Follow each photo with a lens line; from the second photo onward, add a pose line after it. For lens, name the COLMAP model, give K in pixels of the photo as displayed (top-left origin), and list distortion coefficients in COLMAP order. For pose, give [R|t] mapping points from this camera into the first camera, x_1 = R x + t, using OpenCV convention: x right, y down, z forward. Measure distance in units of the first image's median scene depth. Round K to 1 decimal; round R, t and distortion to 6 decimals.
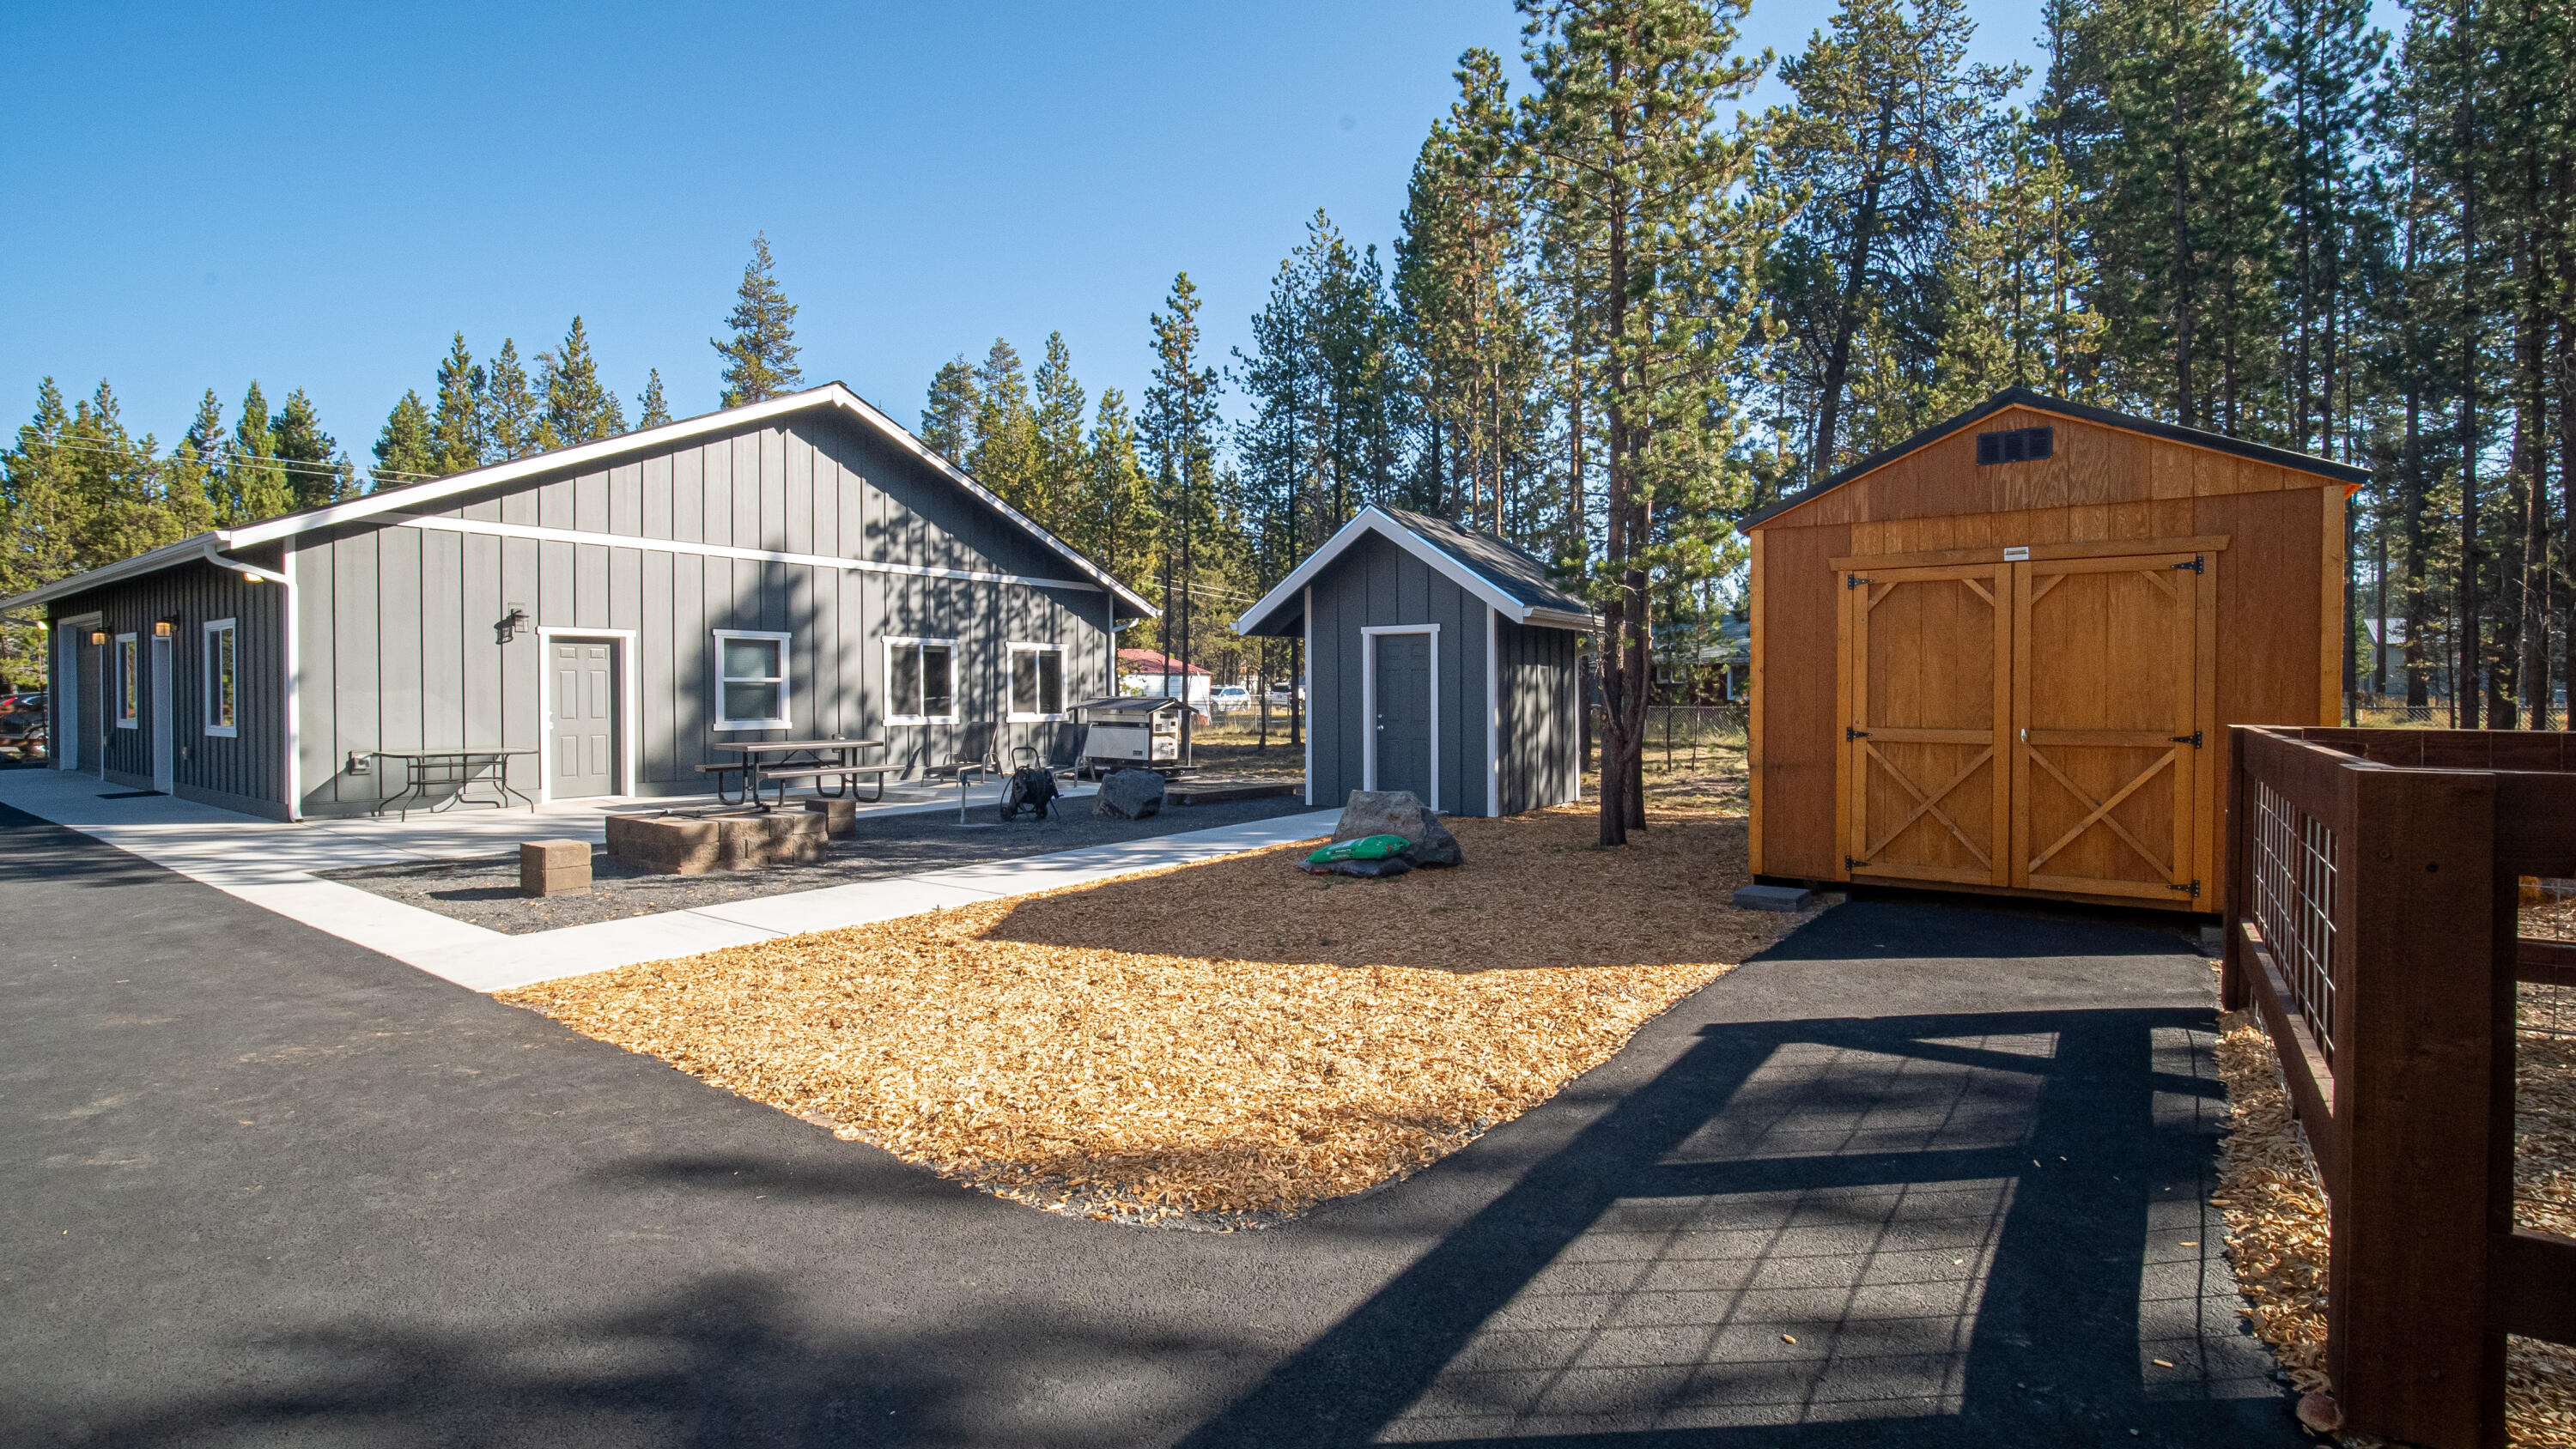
lens RADIAL K [[1143.7, 0, 1306.4], [0, 1143.7, 683.4], [0, 0, 1]] dist [-0.011461, -0.001877]
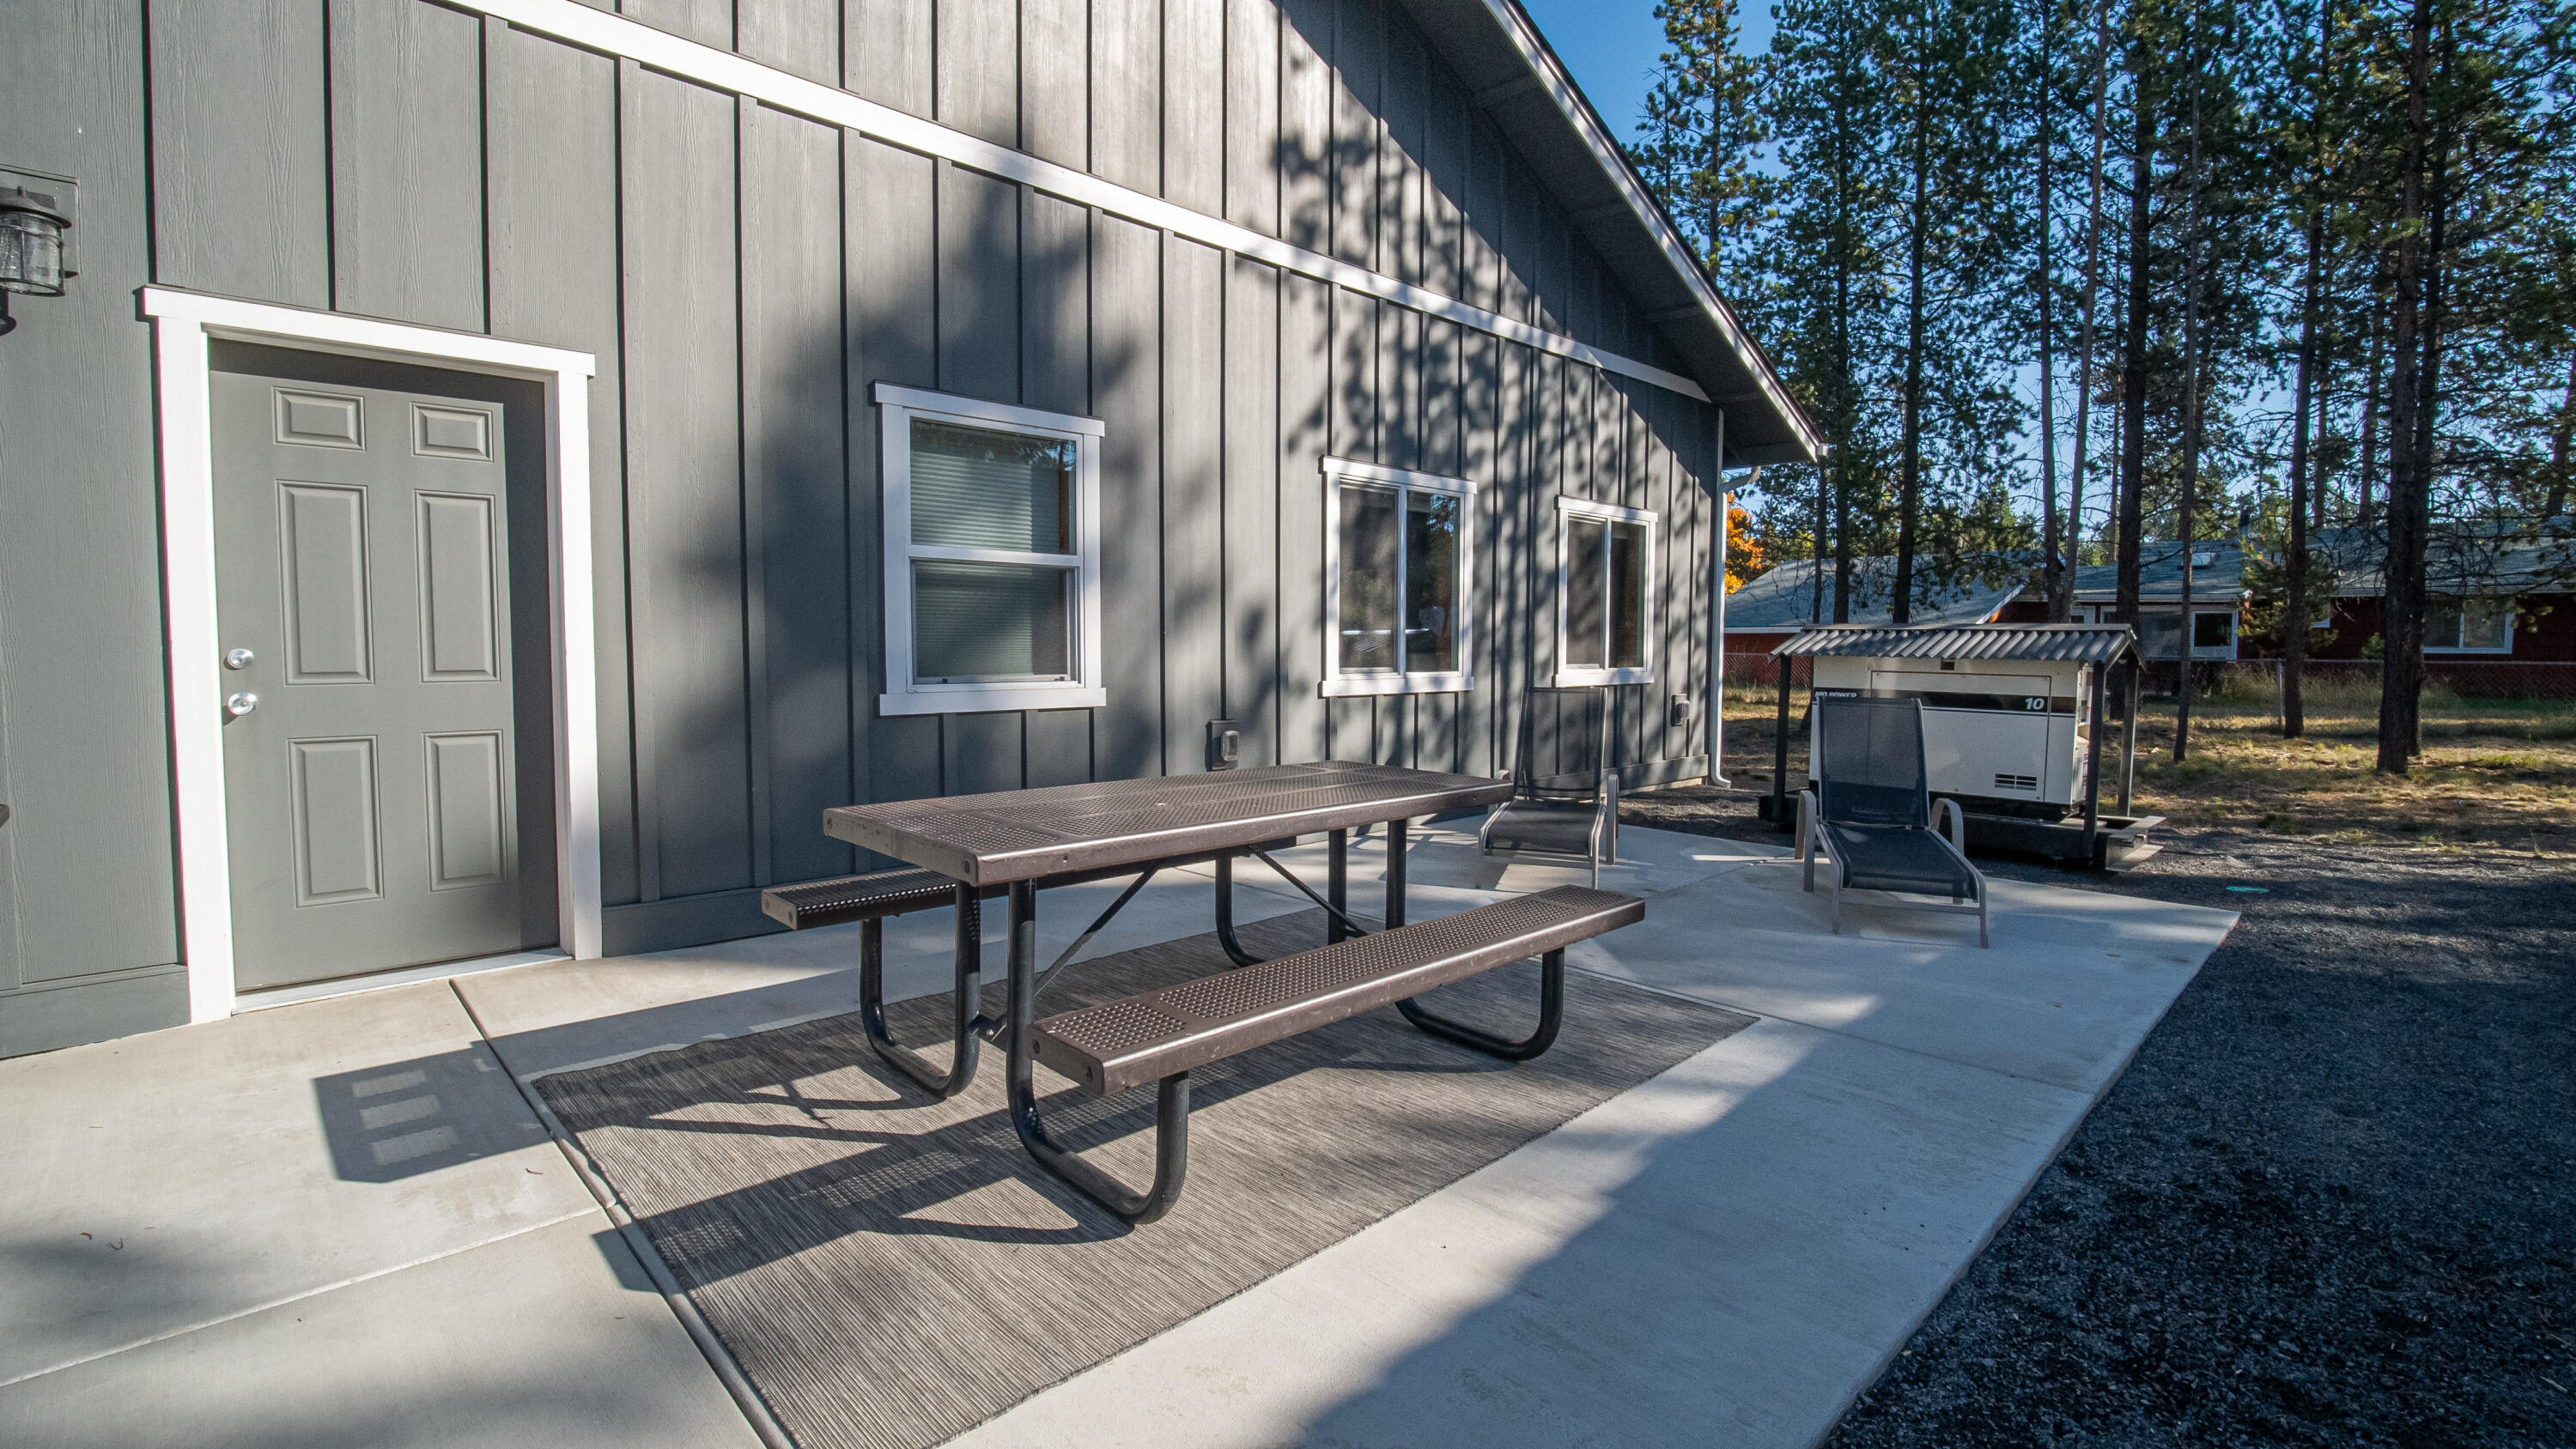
lens RADIAL K [[1143.7, 0, 1291.4], [0, 1143.7, 704.9], [0, 0, 1]] dist [-0.011461, -0.001877]
pose [[0.978779, 0.020534, -0.203885, -0.285116], [-0.007864, 0.997998, 0.062759, 0.016000], [0.204765, -0.059824, 0.976981, 0.598764]]
